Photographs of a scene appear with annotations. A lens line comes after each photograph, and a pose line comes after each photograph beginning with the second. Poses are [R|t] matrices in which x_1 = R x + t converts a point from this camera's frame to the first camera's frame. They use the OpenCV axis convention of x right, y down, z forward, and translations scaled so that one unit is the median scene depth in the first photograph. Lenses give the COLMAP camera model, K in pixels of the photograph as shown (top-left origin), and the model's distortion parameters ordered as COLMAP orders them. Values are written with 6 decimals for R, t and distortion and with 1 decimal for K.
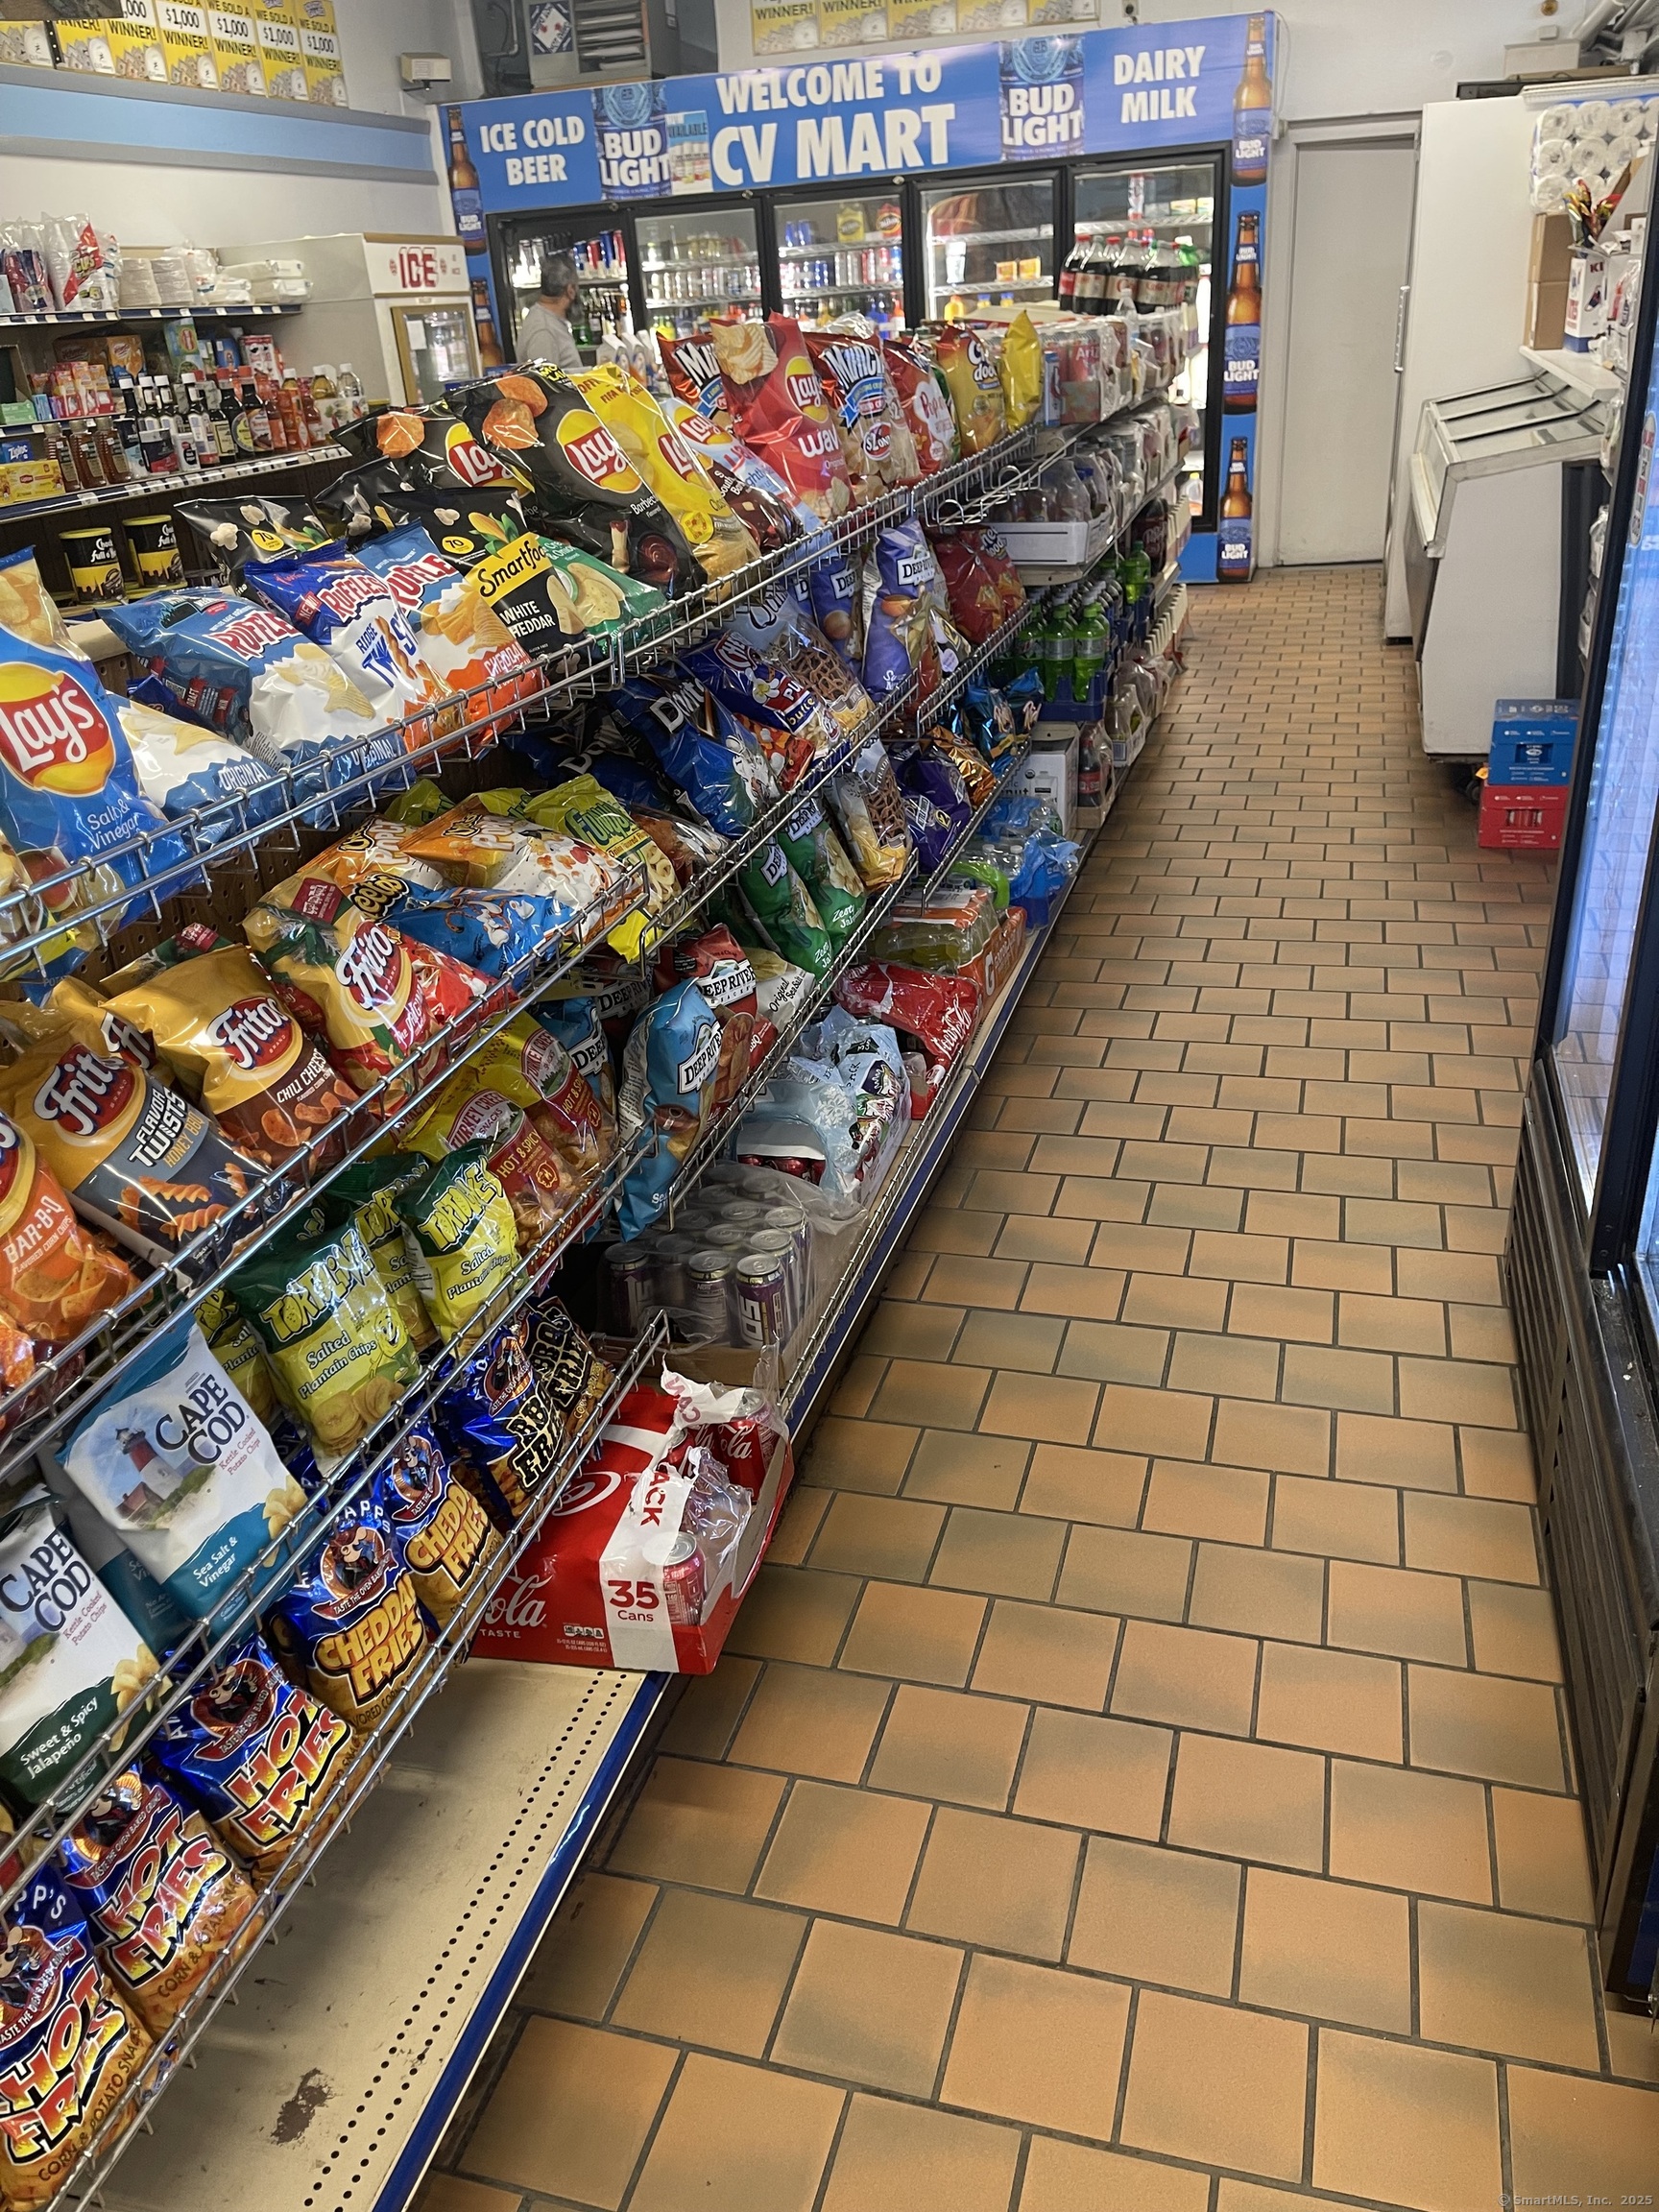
lens RADIAL K [[1641.0, 0, 829.5], [0, 1641.0, 1106.0], [0, 0, 1]] dist [0.124728, -0.171736]
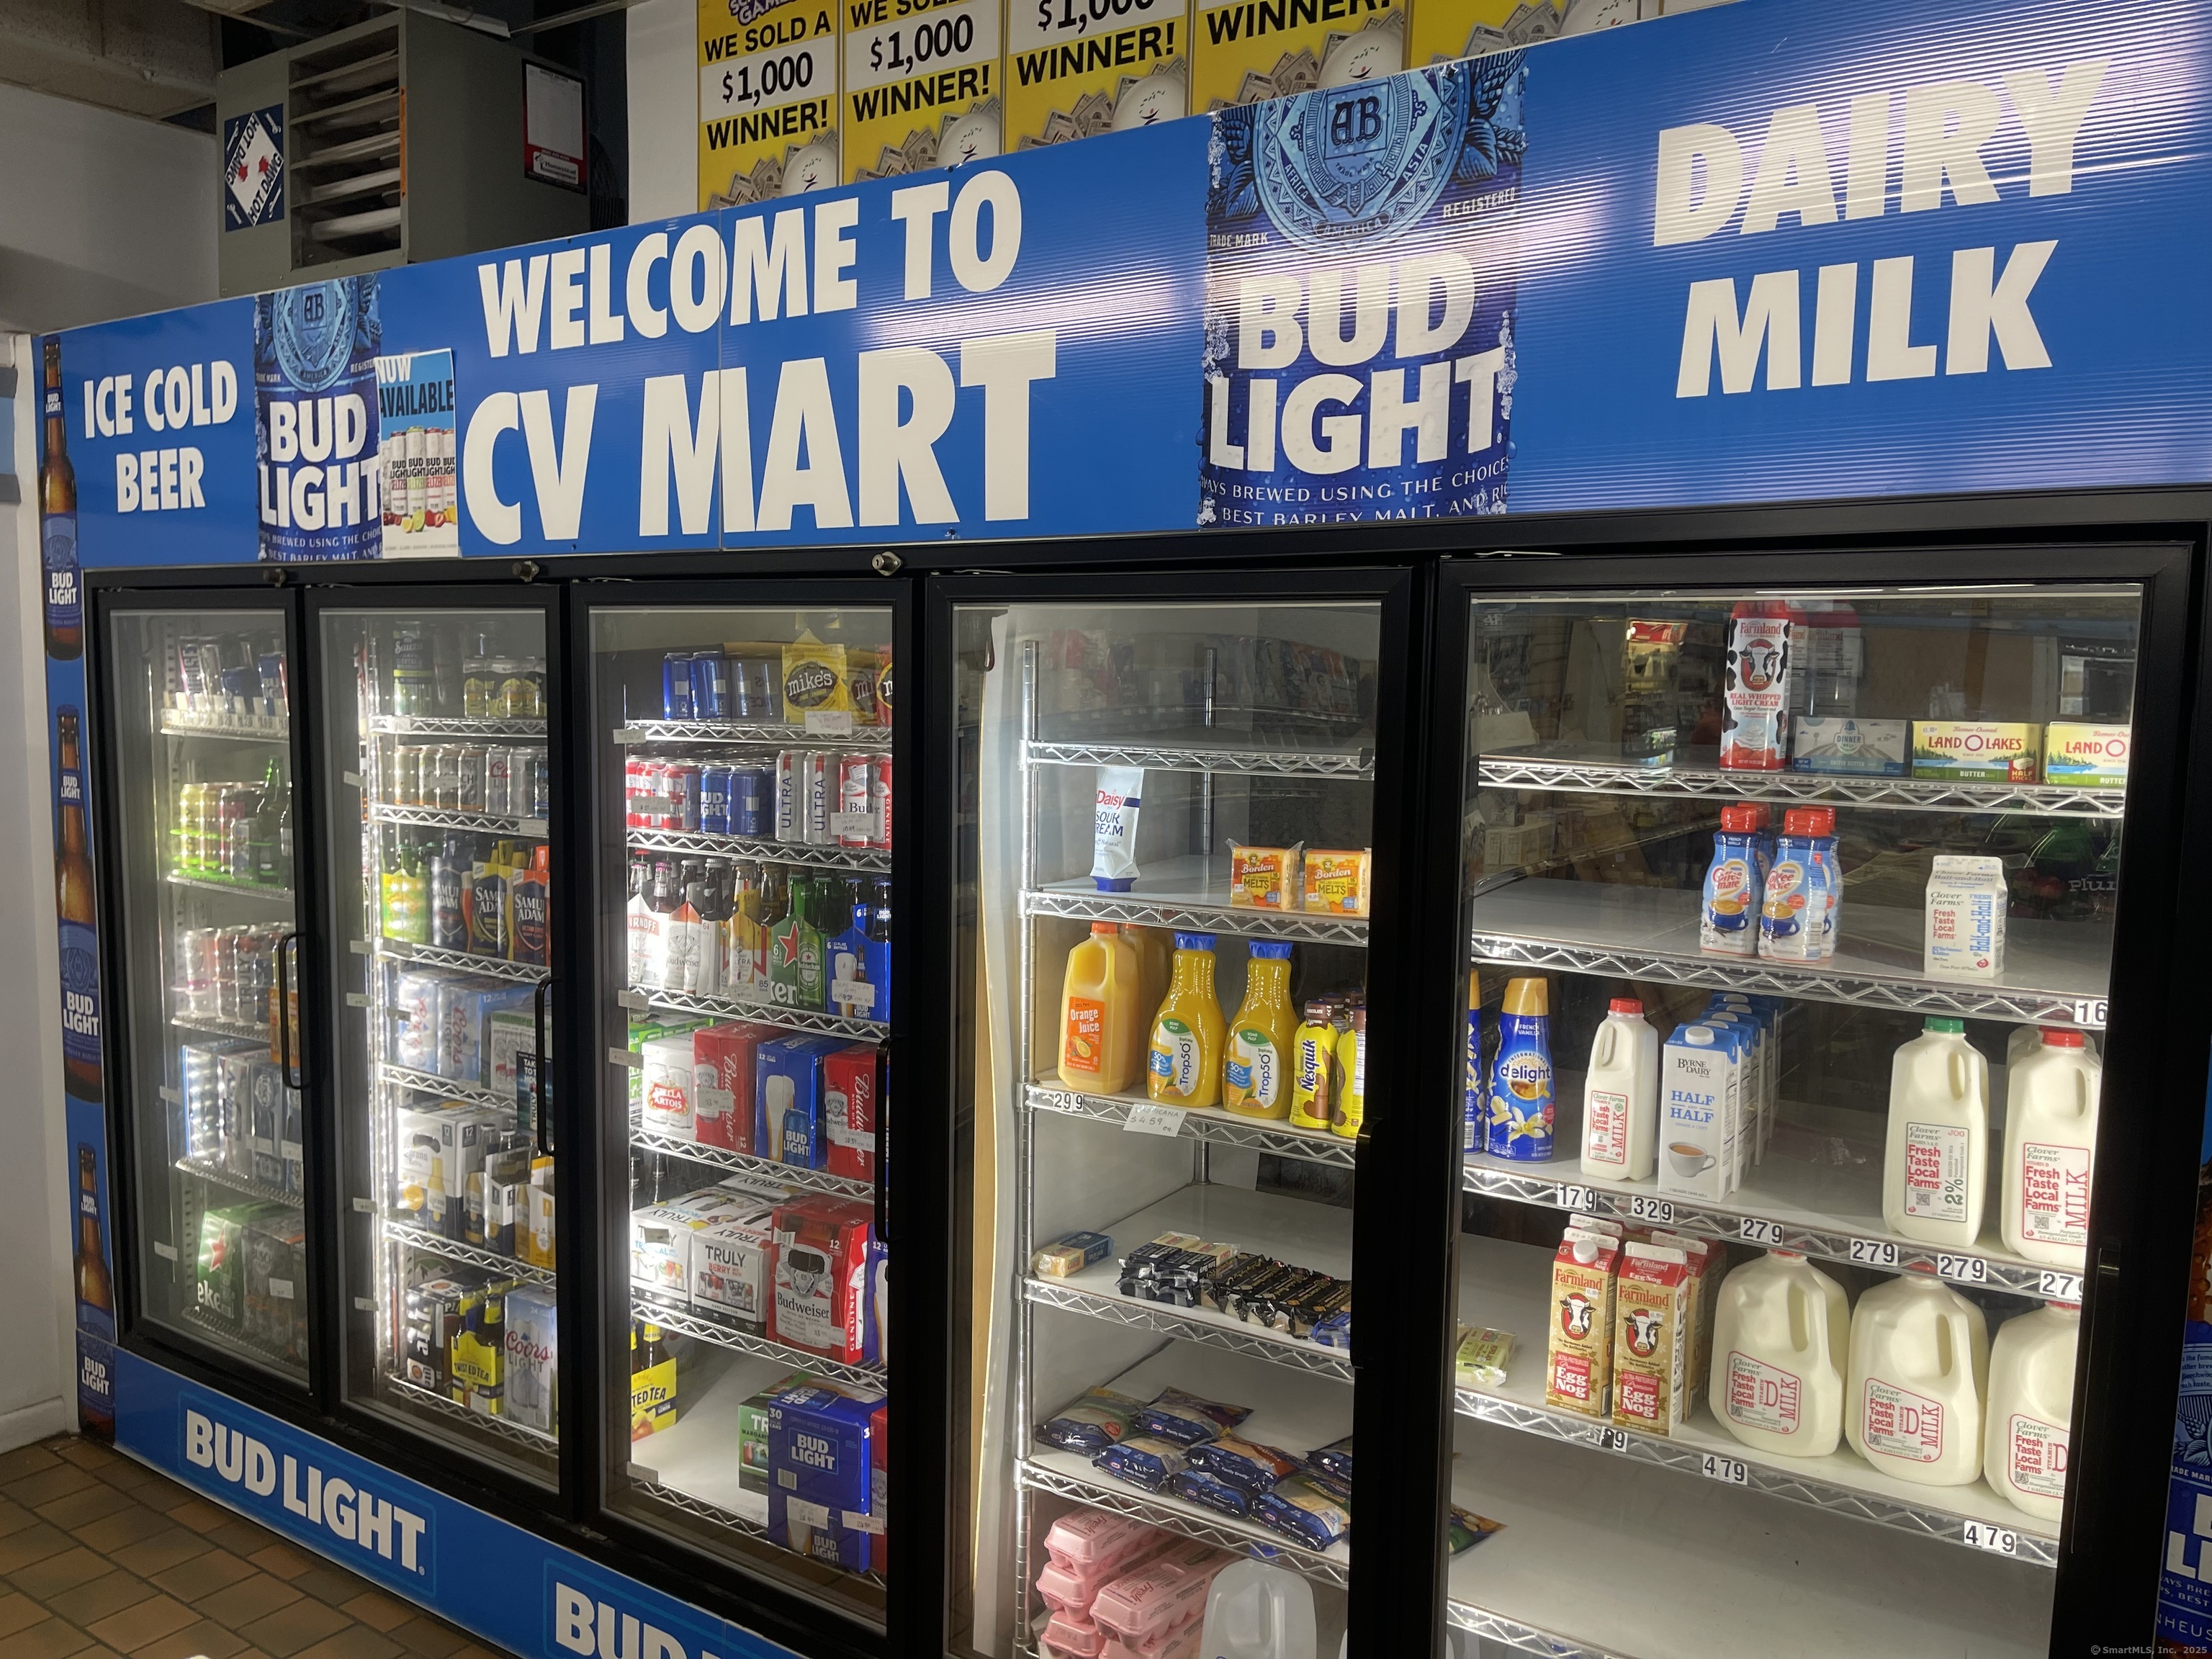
lens RADIAL K [[1665.9, 0, 1106.0], [0, 1665.9, 829.5], [0, 0, 1]] dist [0.045752, -0.048872]
pose [[0.951993, 0.111481, -0.285100, 0.159740], [-0.202082, 0.928428, -0.311745, -0.415693], [0.229941, 0.354392, 0.906385, 0.743521]]
